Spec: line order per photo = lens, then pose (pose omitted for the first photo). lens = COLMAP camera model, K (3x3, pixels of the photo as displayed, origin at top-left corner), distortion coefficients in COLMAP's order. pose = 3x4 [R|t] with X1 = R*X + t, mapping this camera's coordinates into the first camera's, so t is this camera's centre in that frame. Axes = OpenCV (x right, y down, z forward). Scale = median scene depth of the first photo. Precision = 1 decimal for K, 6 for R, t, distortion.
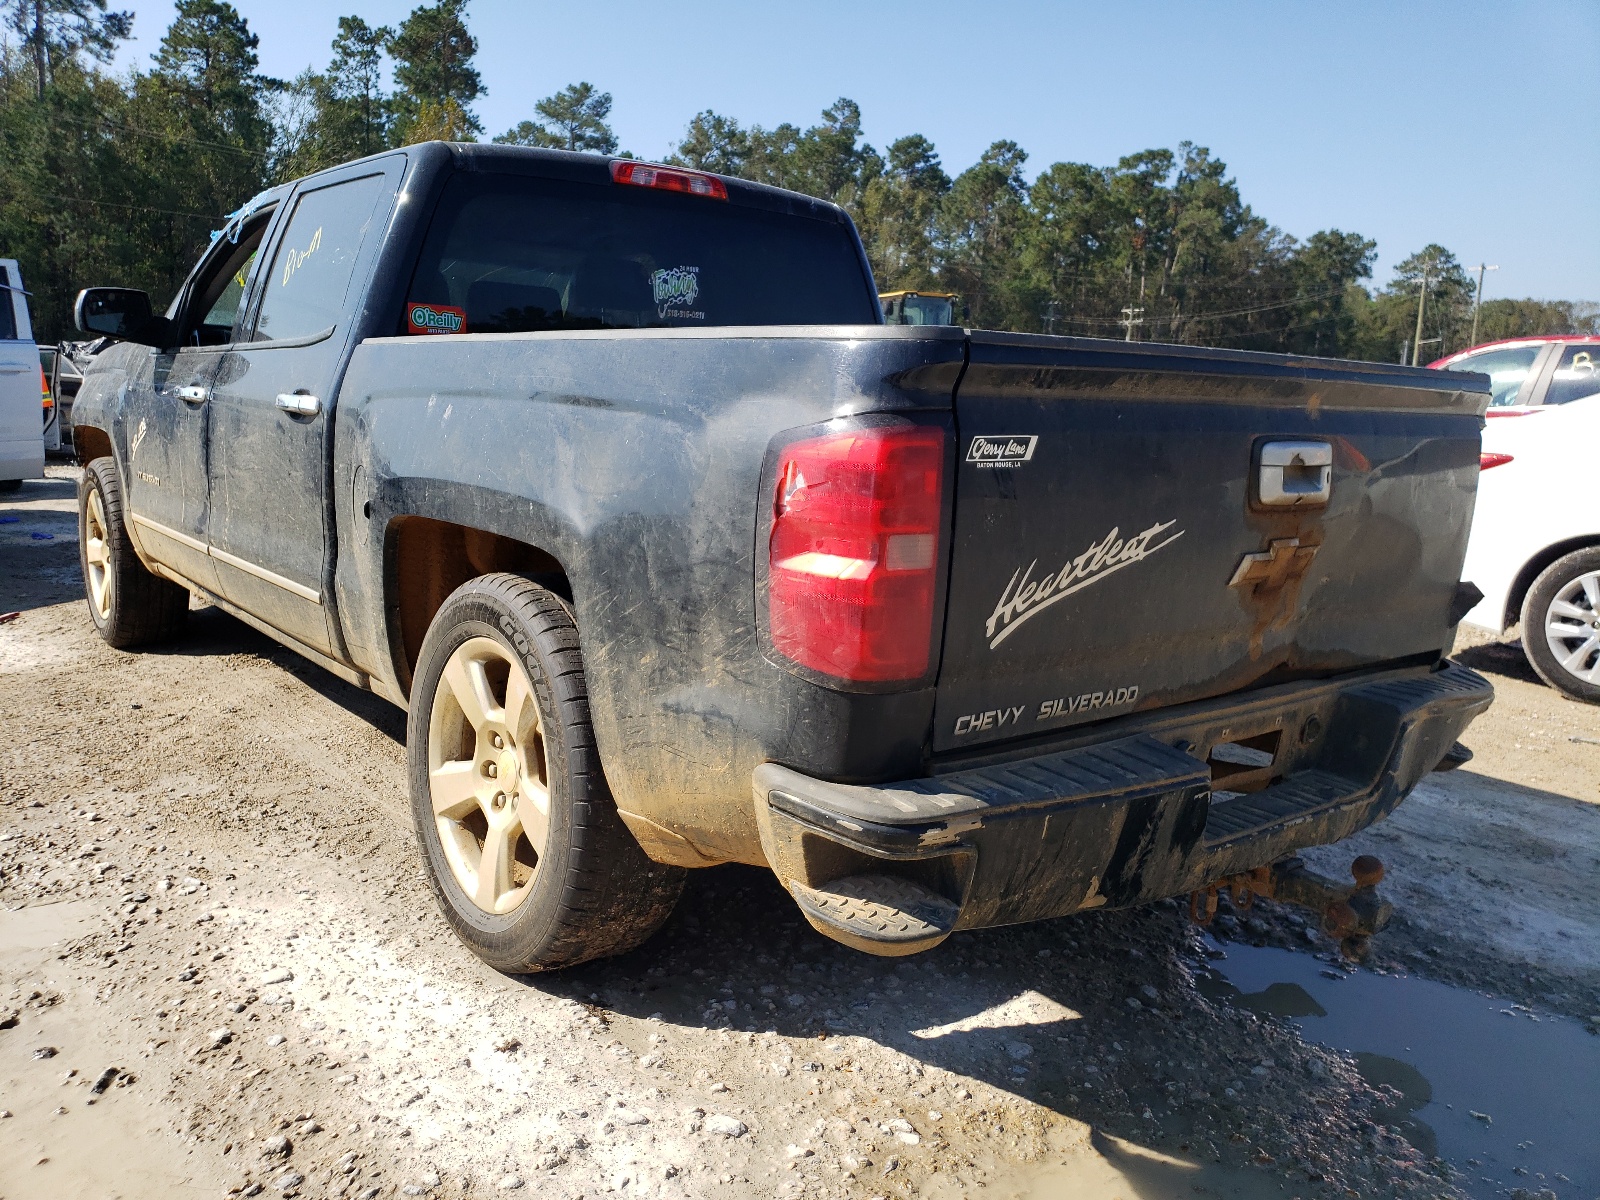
lens RADIAL K [[1306.9, 0, 804.0], [0, 1306.9, 594.2], [0, 0, 1]] dist [0.006565, 0.002560]
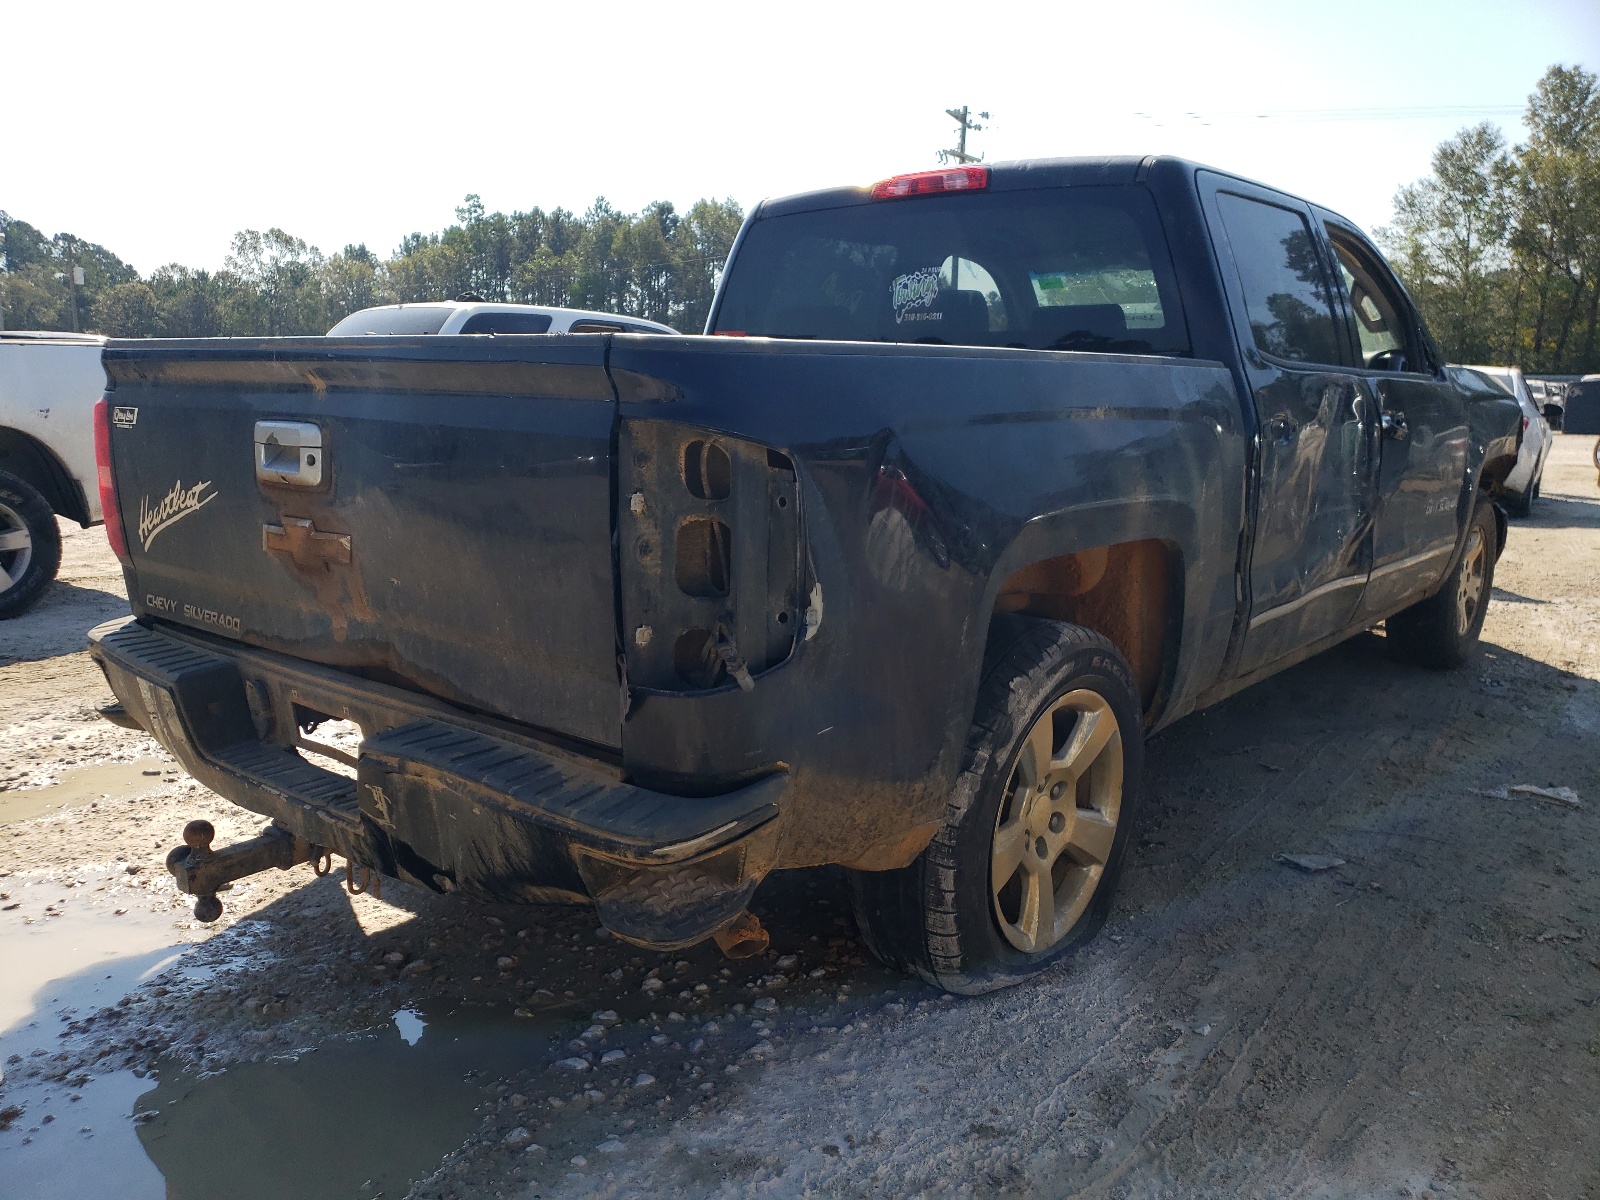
lens RADIAL K [[1306.9, 0, 801.8], [0, 1306.9, 602.5], [0, 0, 1]] dist [0.006565, 0.002560]
pose [[0.194685, 0.140052, -0.970816, 1.489233], [-0.159269, 0.981132, 0.109601, -0.156708], [0.967849, 0.133283, 0.213318, 1.206617]]
